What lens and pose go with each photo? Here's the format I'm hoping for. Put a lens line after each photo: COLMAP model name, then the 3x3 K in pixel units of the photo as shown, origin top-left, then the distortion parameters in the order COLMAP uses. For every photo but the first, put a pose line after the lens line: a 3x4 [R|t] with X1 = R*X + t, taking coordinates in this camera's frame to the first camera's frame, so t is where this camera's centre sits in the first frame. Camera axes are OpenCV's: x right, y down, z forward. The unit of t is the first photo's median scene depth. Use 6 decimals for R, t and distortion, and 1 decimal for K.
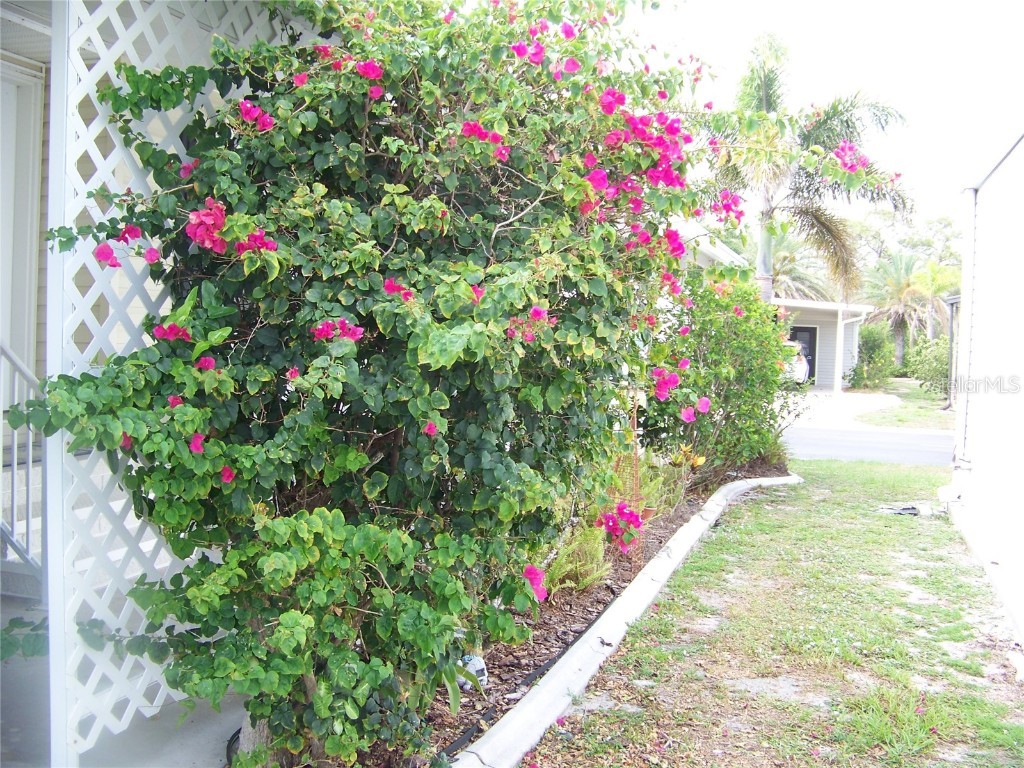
lens RADIAL K [[1078.0, 0, 513.8], [0, 1078.0, 387.3], [0, 0, 1]] dist [-0.170454, 0.000000]
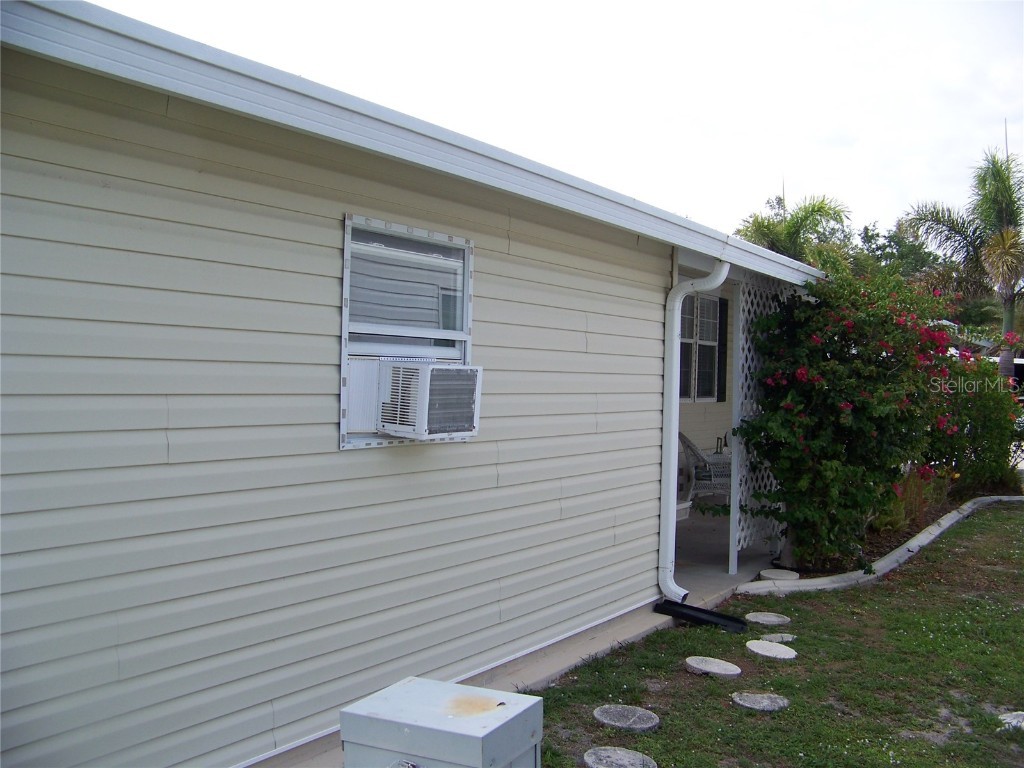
lens RADIAL K [[1078.0, 0, 510.7], [0, 1078.0, 382.7], [0, 0, 1]] dist [-0.170454, 0.000000]
pose [[0.972689, -0.008930, -0.231939, -0.343404], [-0.004017, 0.998462, -0.055287, 0.052999], [0.232076, 0.054708, 0.971158, -2.074078]]
